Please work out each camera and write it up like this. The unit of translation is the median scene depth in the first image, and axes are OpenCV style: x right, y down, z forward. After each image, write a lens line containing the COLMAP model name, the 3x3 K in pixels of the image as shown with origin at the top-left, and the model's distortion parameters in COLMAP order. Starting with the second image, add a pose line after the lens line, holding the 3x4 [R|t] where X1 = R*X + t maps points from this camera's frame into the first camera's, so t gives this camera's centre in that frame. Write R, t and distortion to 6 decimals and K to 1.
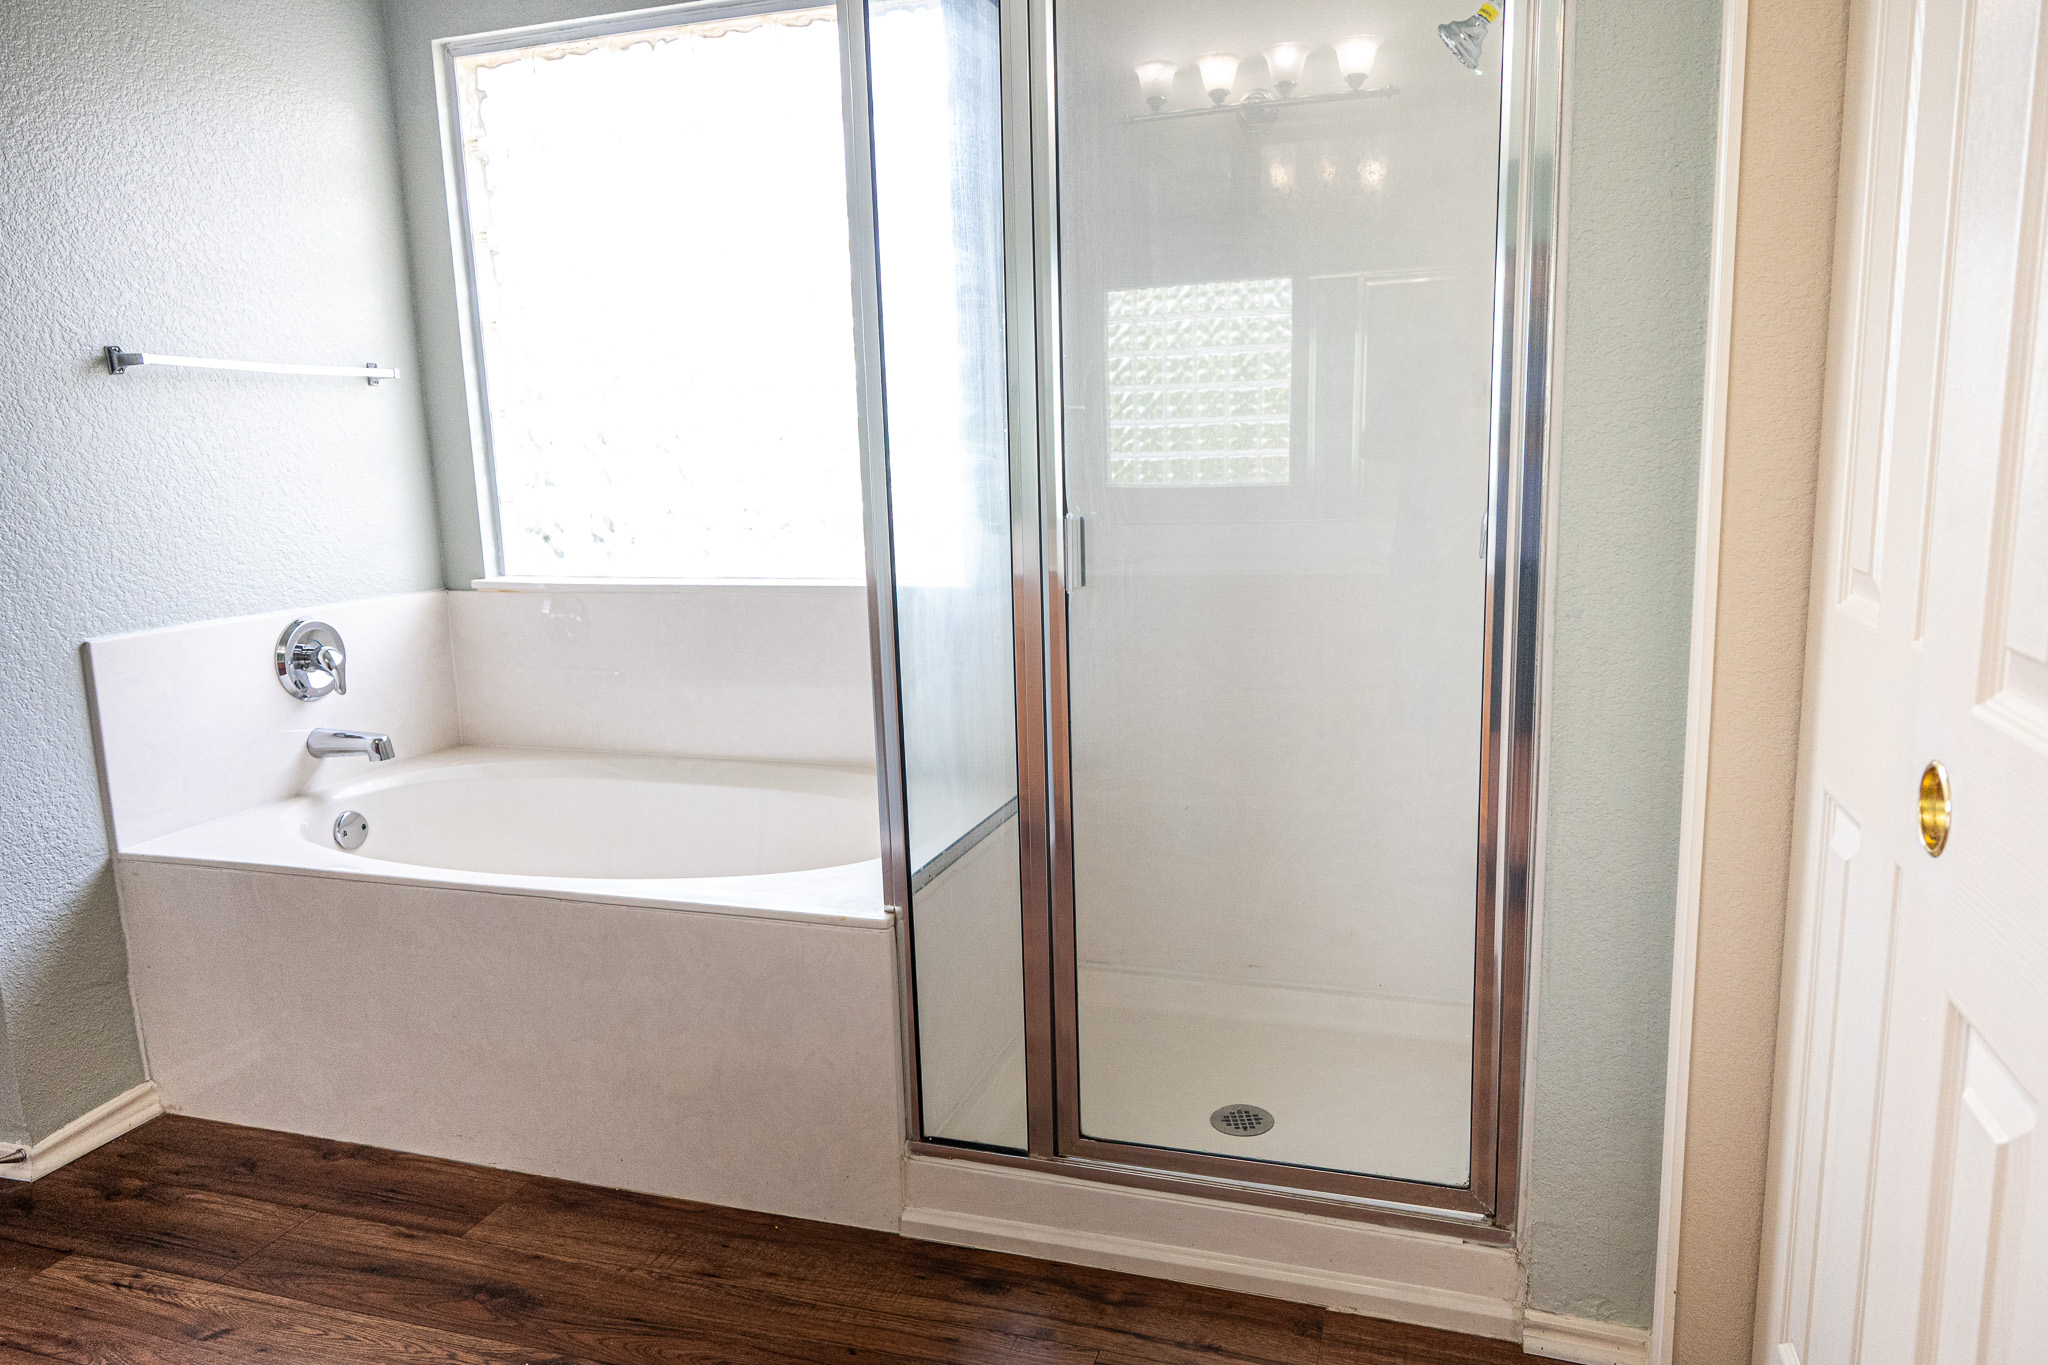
lens RADIAL K [[1387.6, 0, 1019.7], [0, 1387.6, 689.8], [0, 0, 1]] dist [0.000222, 0.005546]
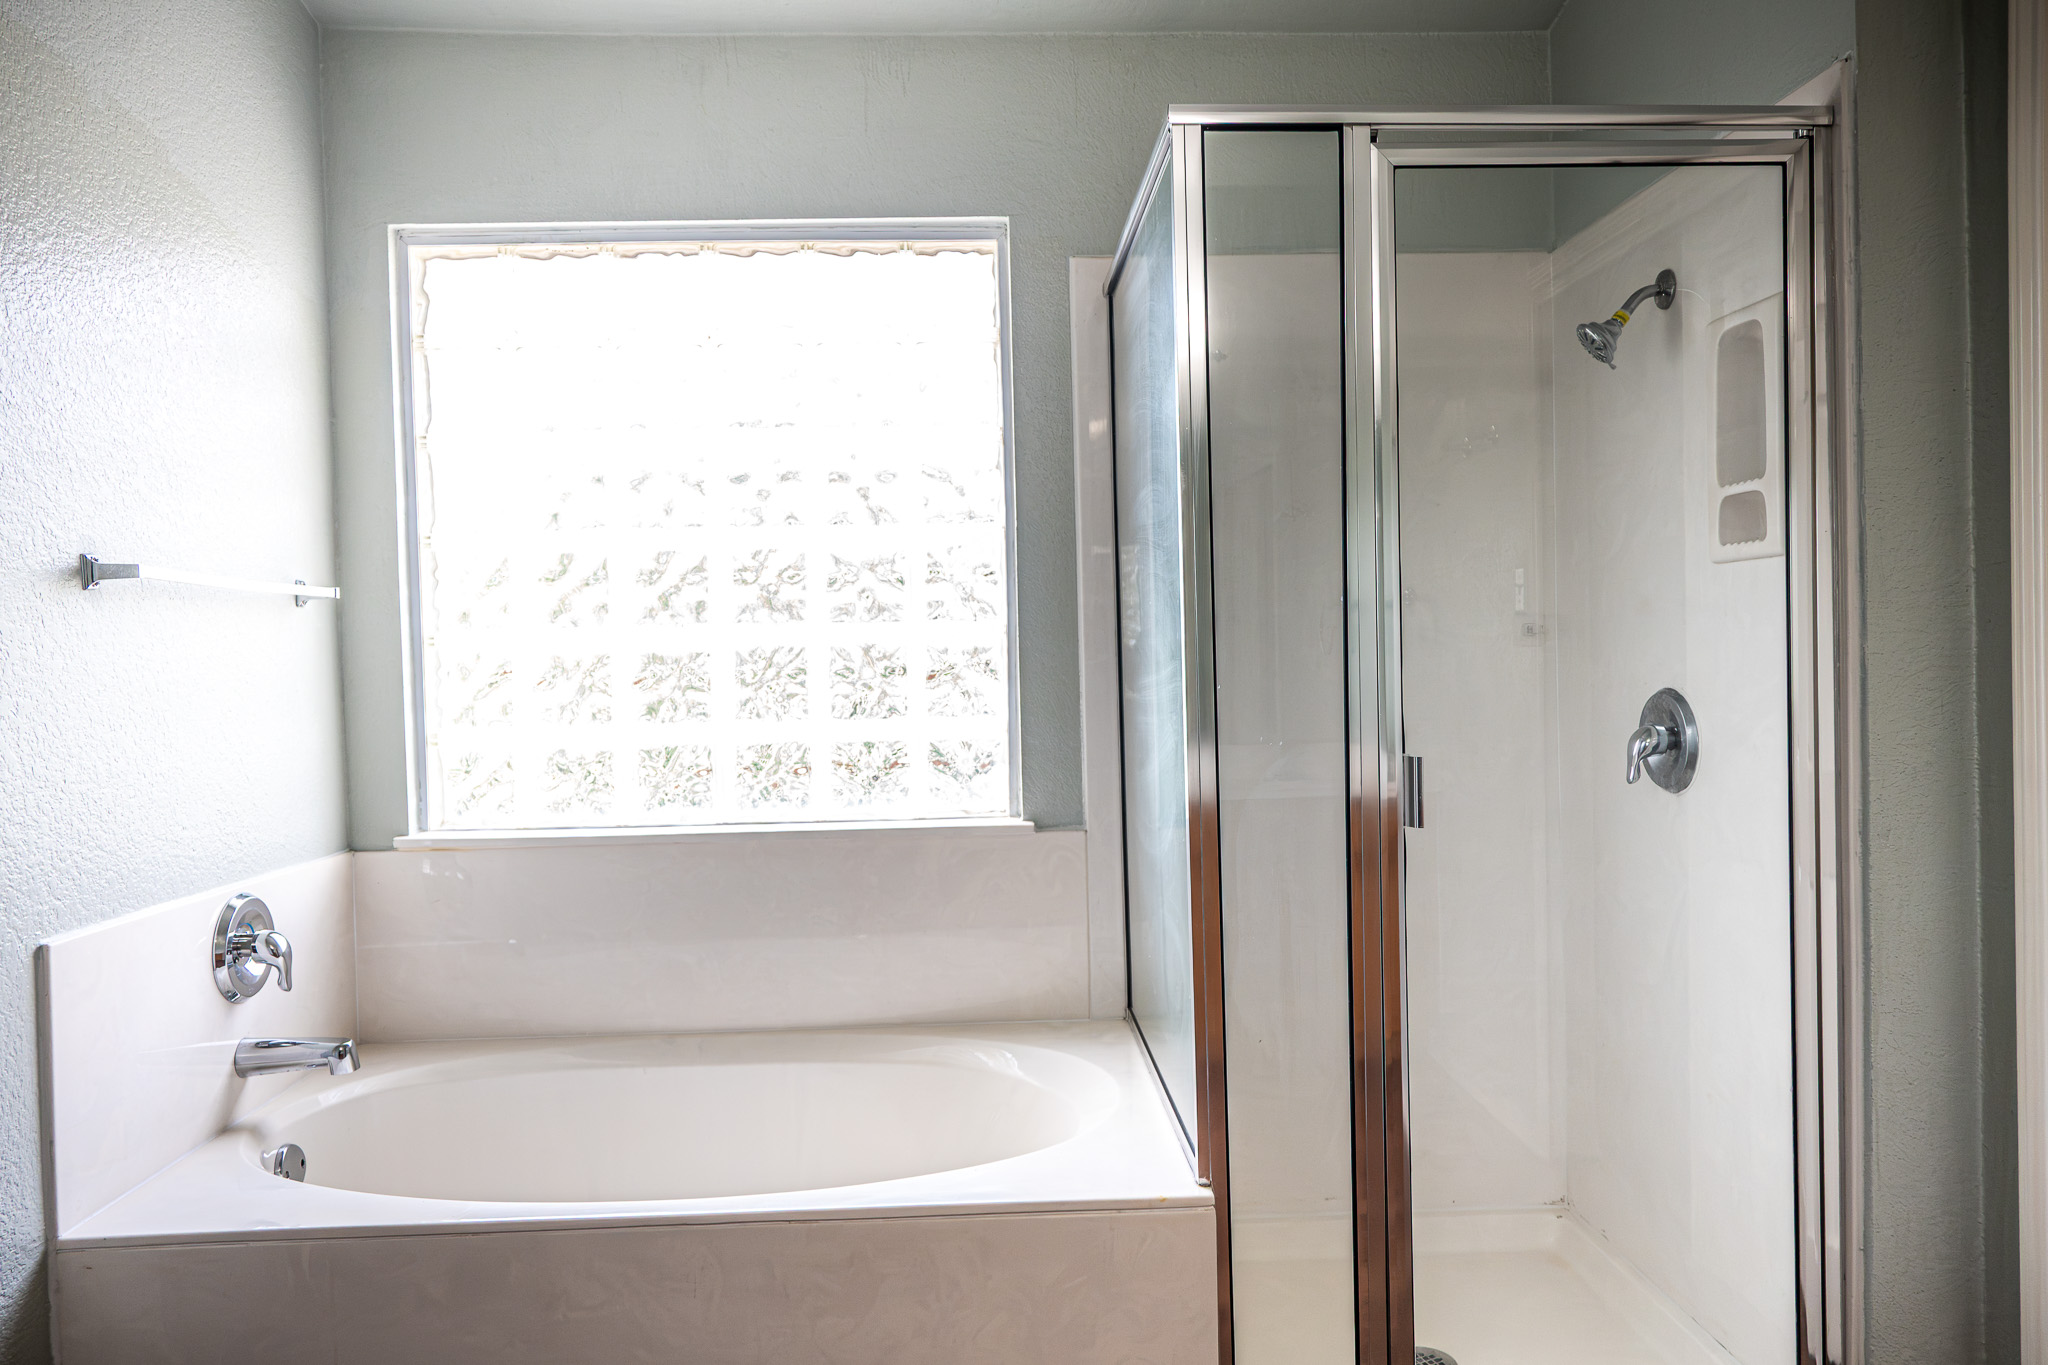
lens RADIAL K [[1387.6, 0, 1022.8], [0, 1387.6, 681.9], [0, 0, 1]] dist [0.000222, 0.005546]
pose [[0.936623, -0.000842, 0.350337, -0.372904], [0.058851, 0.986165, -0.154965, -0.022708], [-0.345360, 0.165762, 0.923715, 0.101110]]
